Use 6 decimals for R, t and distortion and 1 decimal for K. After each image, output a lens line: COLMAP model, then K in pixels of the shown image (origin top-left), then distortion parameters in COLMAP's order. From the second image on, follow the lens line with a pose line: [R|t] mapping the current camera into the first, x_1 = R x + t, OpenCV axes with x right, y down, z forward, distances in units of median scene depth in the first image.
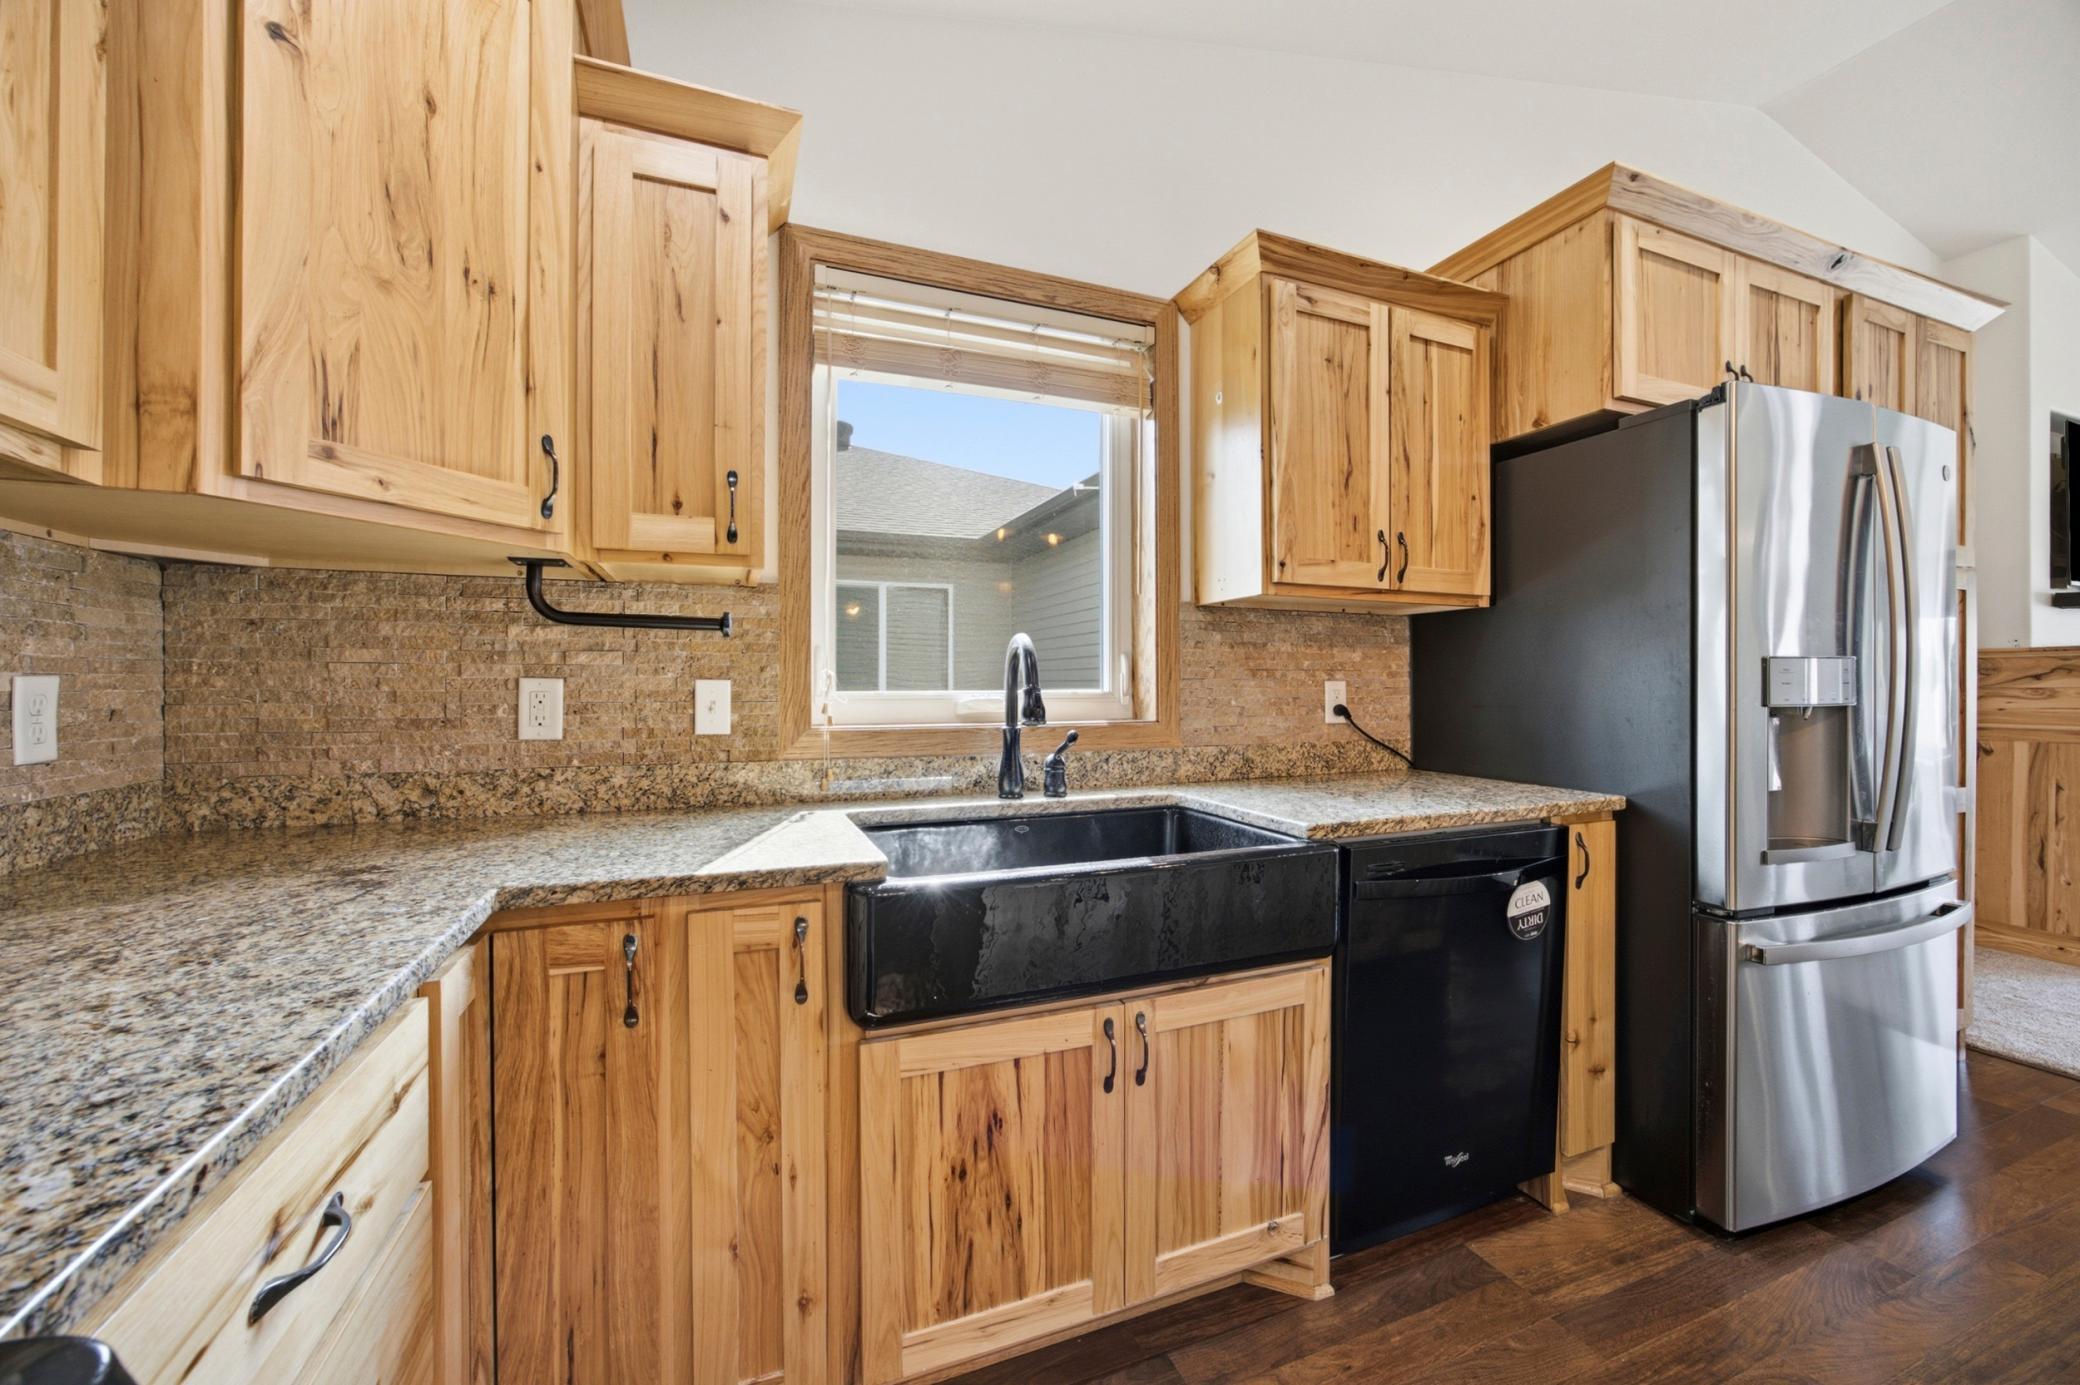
lens RADIAL K [[803.3, 0, 1040.0], [0, 803.3, 692.5], [0, 0, 1]] dist [-0.000775, 0.000011]
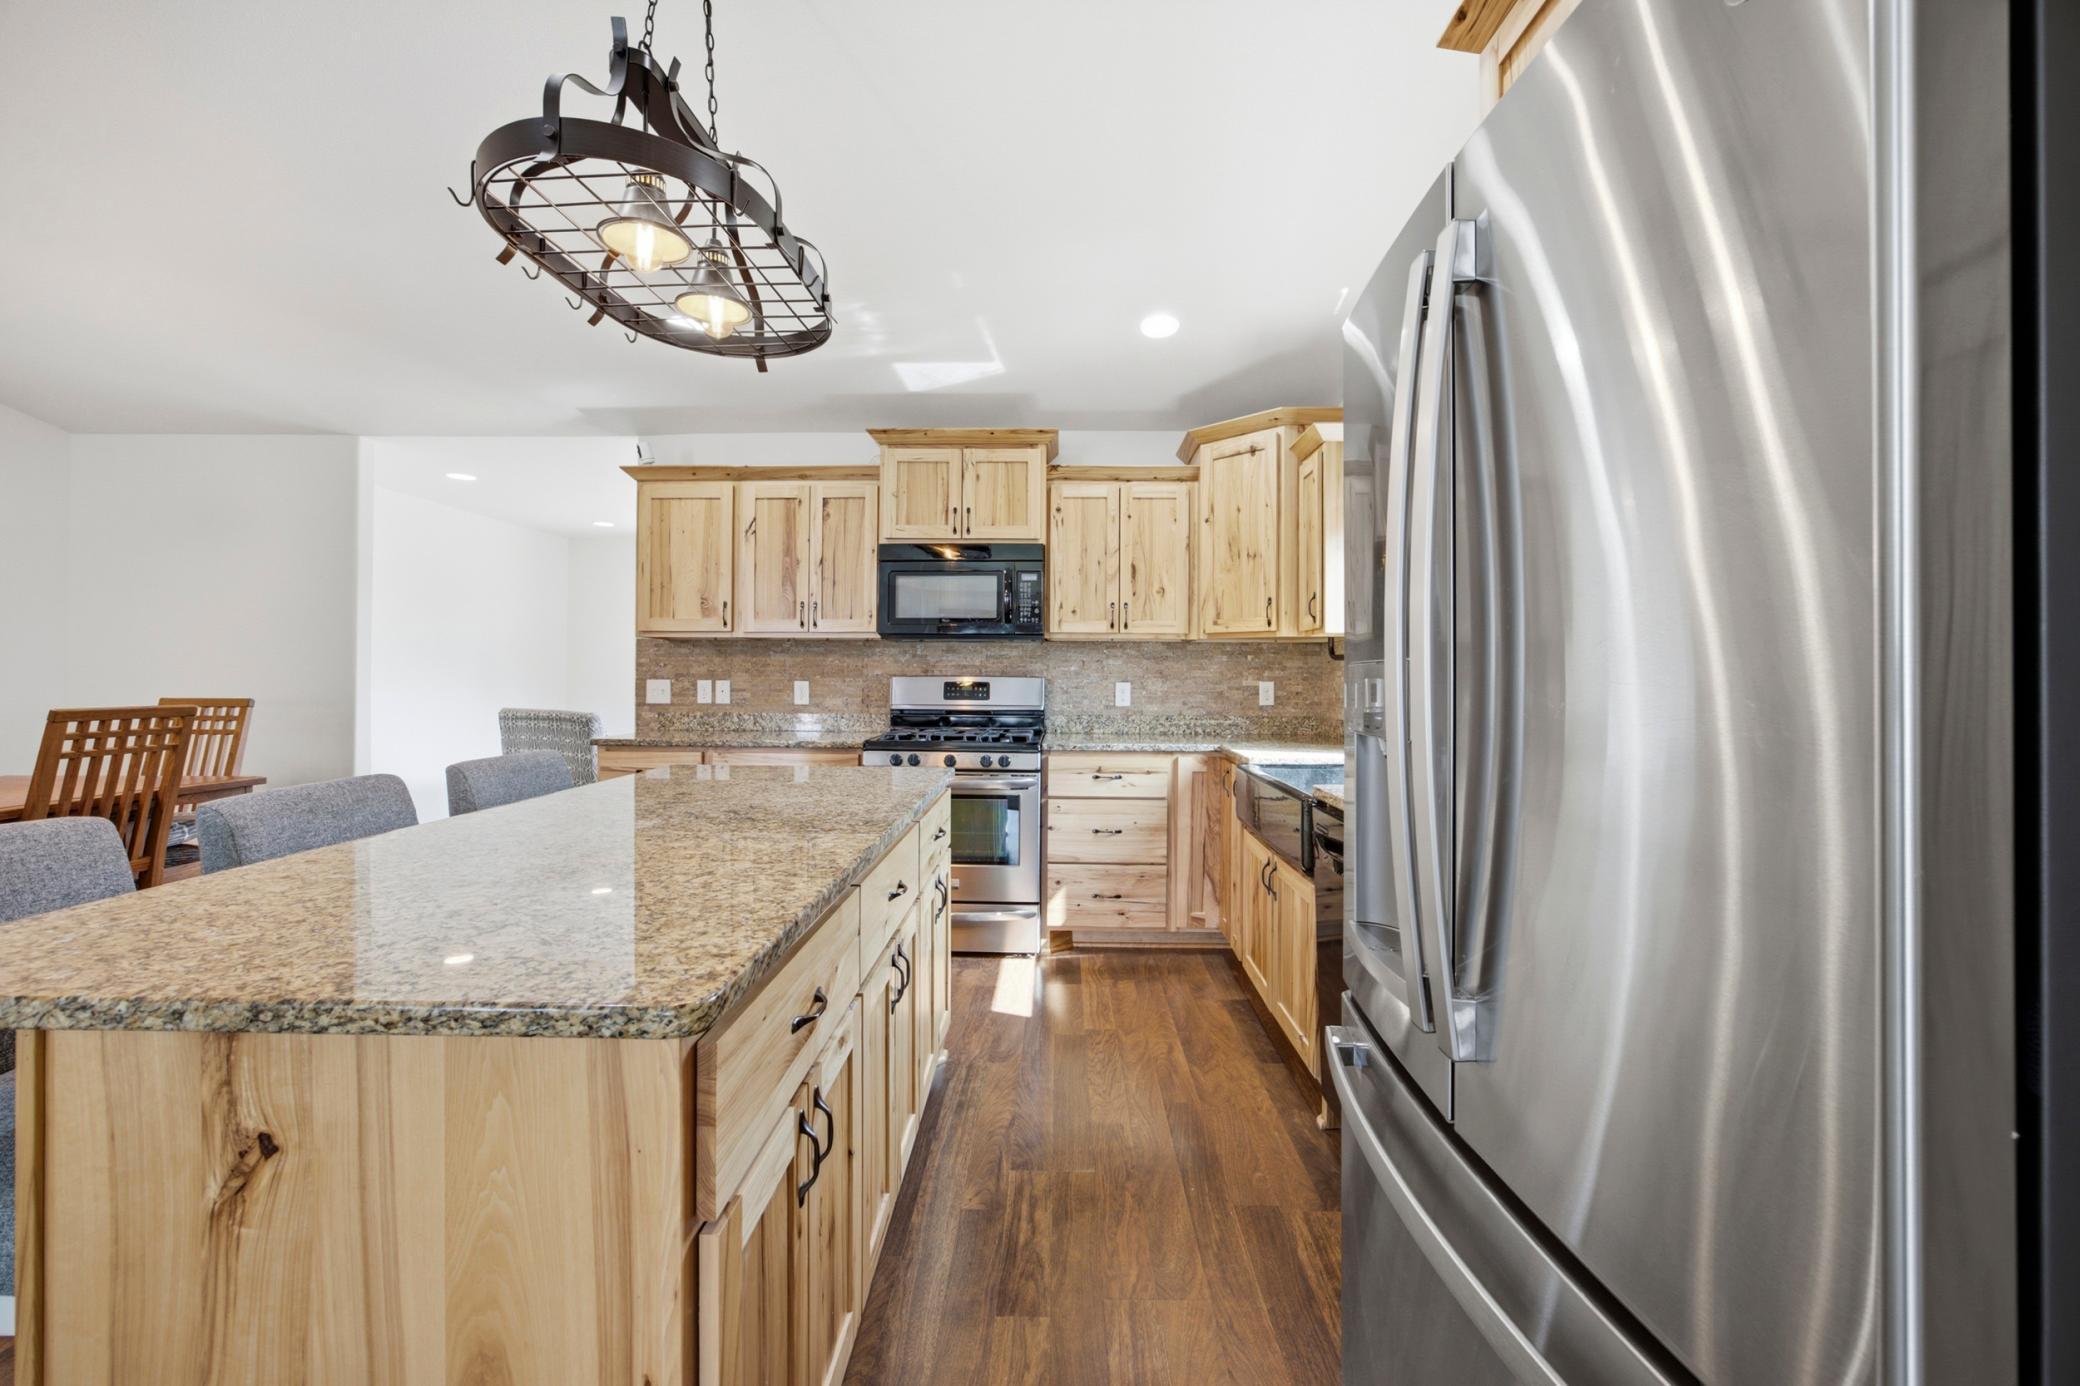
lens RADIAL K [[803.3, 0, 1040.0], [0, 803.3, 693.0], [0, 0, 1]] dist [-0.000775, 0.000011]
pose [[-0.398996, 0.022534, -0.916676, 2.452857], [-0.012778, 0.999464, 0.030131, -0.063938], [0.916864, 0.023736, -0.398495, 1.484008]]
